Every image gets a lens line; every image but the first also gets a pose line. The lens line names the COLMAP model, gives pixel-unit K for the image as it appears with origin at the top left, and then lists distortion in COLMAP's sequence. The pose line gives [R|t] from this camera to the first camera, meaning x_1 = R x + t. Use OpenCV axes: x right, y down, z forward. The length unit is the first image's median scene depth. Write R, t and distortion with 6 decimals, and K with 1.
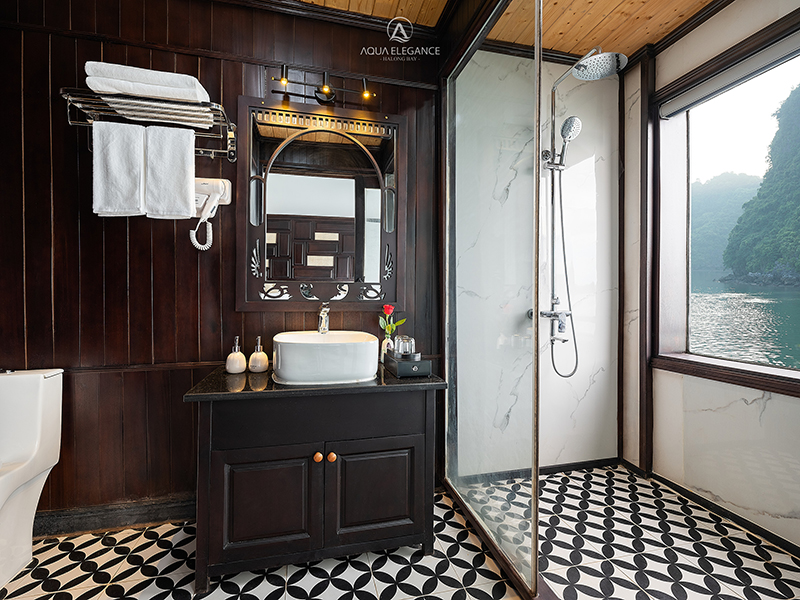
lens RADIAL K [[364.1, 0, 397.7], [0, 364.1, 297.5], [0, 0, 1]] dist [-0.000387, 0.000116]
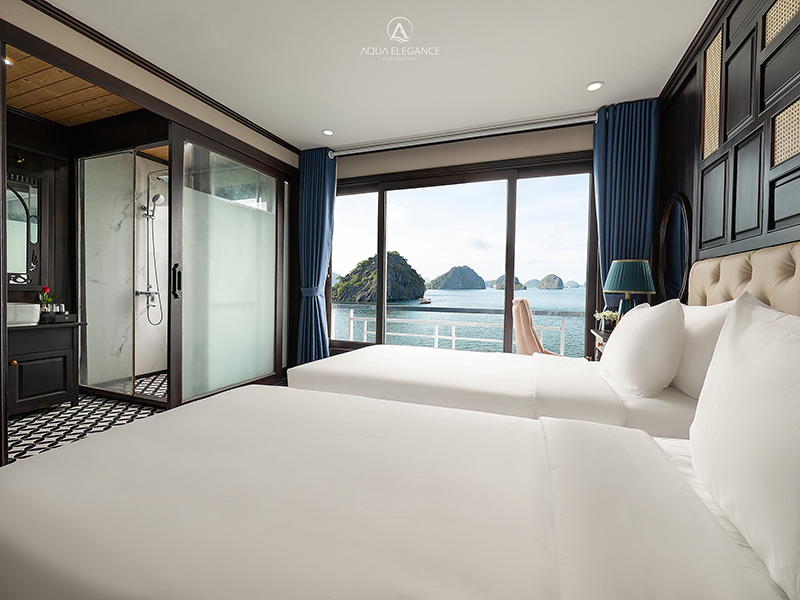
lens RADIAL K [[364.1, 0, 397.7], [0, 364.1, 297.5], [0, 0, 1]] dist [-0.000387, 0.000116]
pose [[0.580877, -0.010289, 0.813926, -0.387805], [-0.010285, 0.999748, 0.019978, 0.017394], [-0.813926, -0.019976, 0.580625, -1.231577]]
